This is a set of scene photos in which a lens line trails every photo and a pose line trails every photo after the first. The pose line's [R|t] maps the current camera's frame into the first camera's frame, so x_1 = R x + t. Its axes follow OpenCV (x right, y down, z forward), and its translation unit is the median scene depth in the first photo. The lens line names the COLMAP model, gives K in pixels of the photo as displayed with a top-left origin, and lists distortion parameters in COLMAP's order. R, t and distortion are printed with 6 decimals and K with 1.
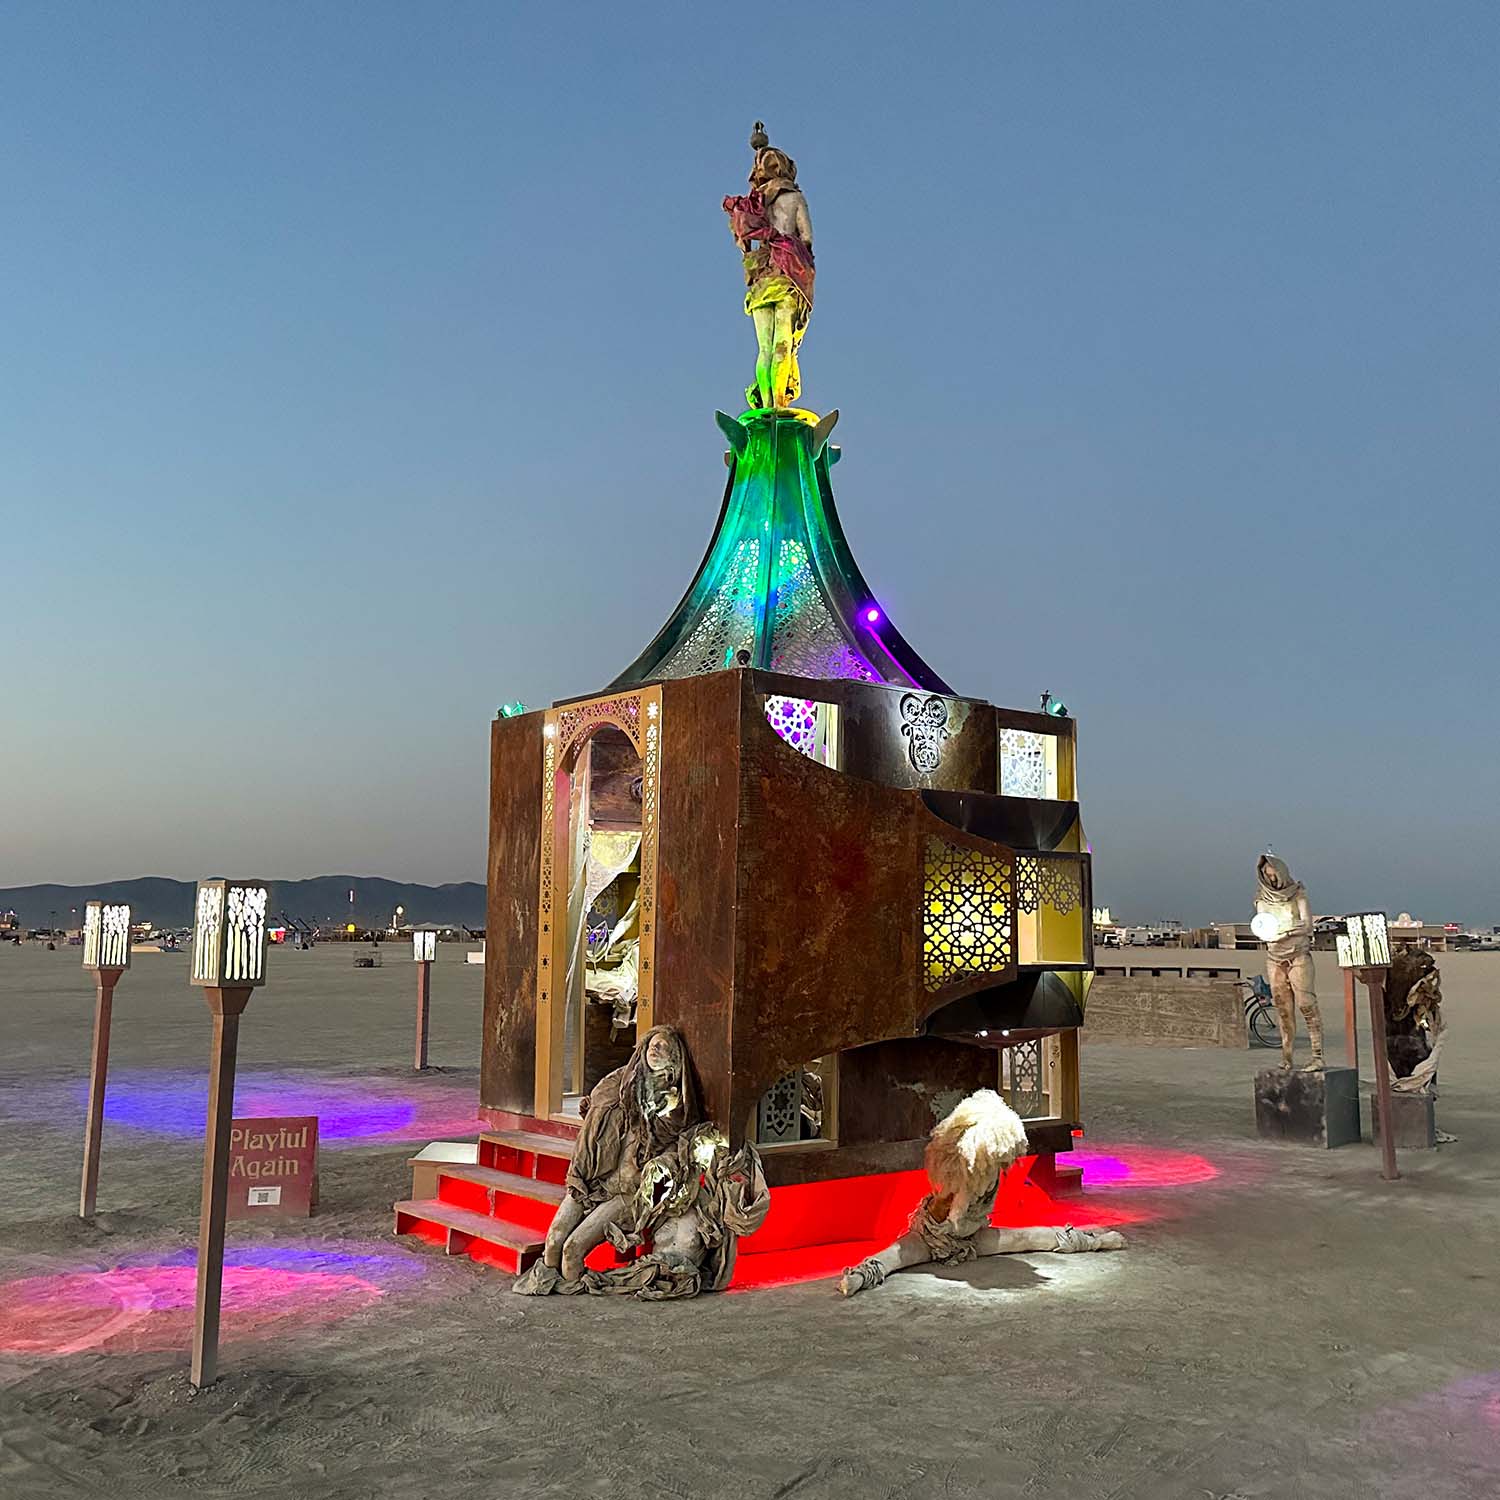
lens RADIAL K [[1473.7, 0, 764.1], [0, 1473.7, 774.5], [0, 0, 1]] dist [0.120881, -0.008023]
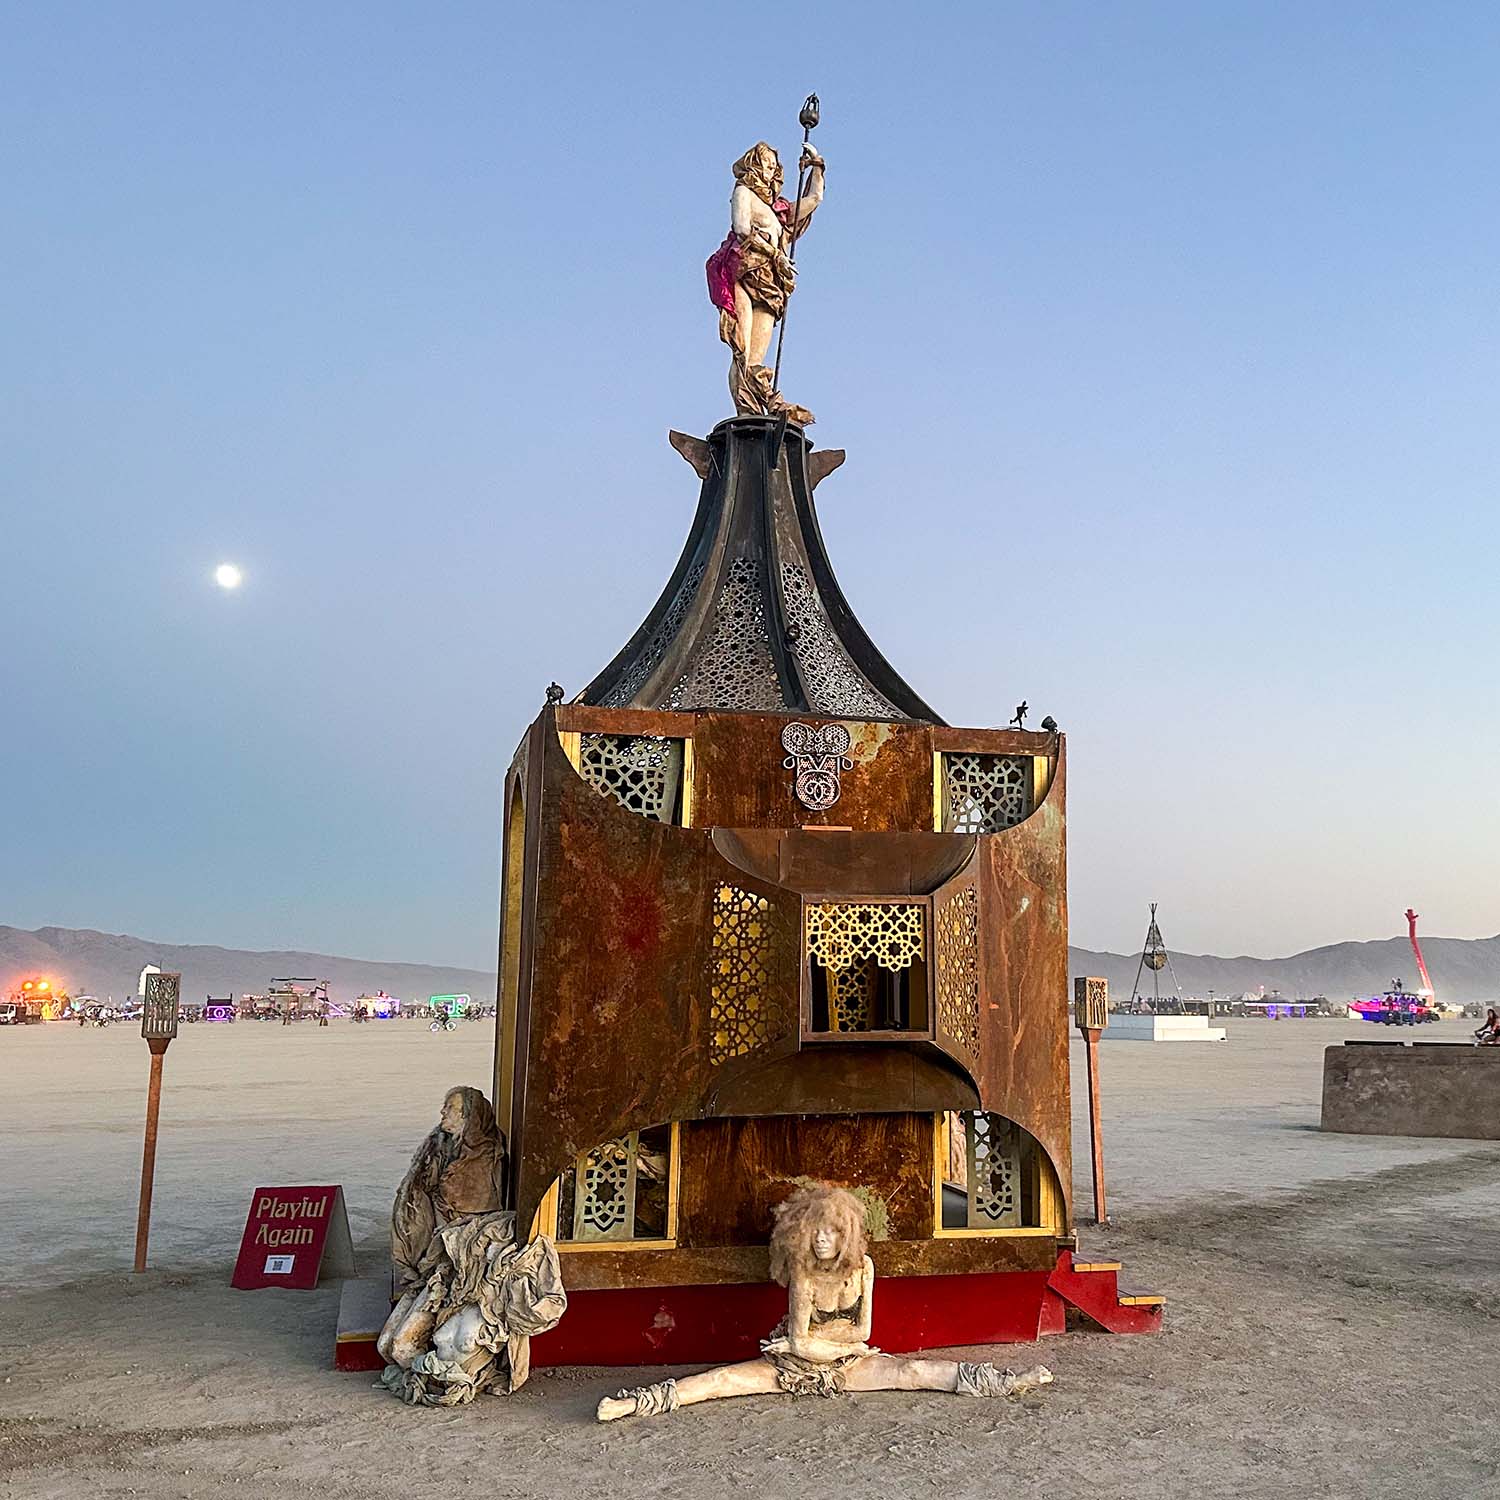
lens RADIAL K [[1539.3, 0, 797.9], [0, 1539.3, 748.7], [0, 0, 1]] dist [0.239374, -0.445304]
pose [[0.913970, -0.069157, -0.399846, 0.488278], [0.048560, 0.996929, -0.061429, 0.020153], [0.402866, 0.036728, 0.914522, 0.177415]]
